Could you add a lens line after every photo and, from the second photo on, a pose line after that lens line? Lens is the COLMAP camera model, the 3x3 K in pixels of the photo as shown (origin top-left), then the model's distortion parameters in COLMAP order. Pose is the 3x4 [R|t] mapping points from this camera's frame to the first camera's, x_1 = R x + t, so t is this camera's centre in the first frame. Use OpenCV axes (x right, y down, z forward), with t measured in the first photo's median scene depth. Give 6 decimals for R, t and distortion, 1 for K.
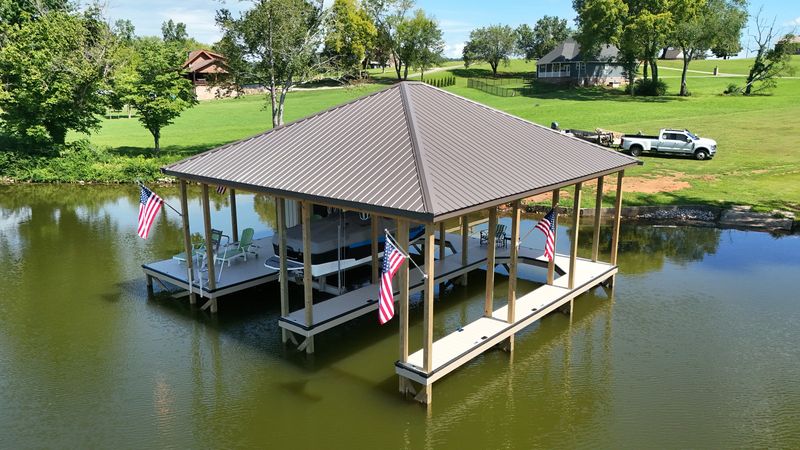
lens RADIAL K [[586.7, 0, 400.5], [0, 586.7, 226.3], [0, 0, 1]] dist [0.035180, -0.024012]
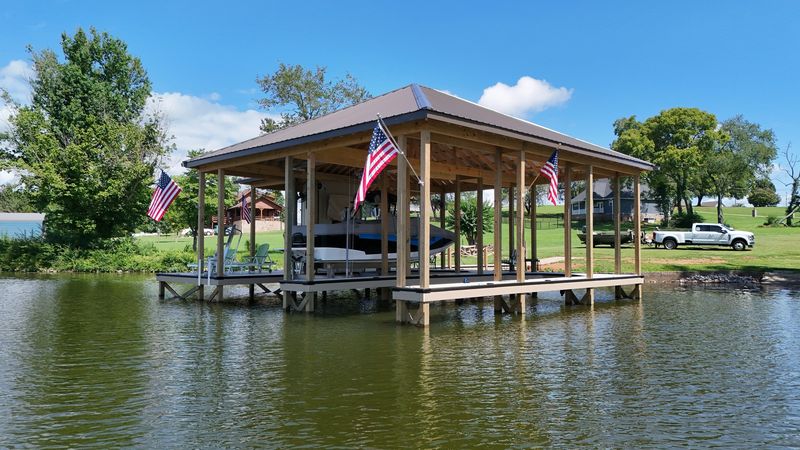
lens RADIAL K [[586.7, 0, 399.8], [0, 586.7, 223.9], [0, 0, 1]] dist [0.035180, -0.024012]
pose [[0.997556, -0.006174, -0.069598, 0.020871], [-0.012908, 0.962657, -0.270416, 0.114812], [0.068668, 0.270654, 0.960225, 0.019224]]
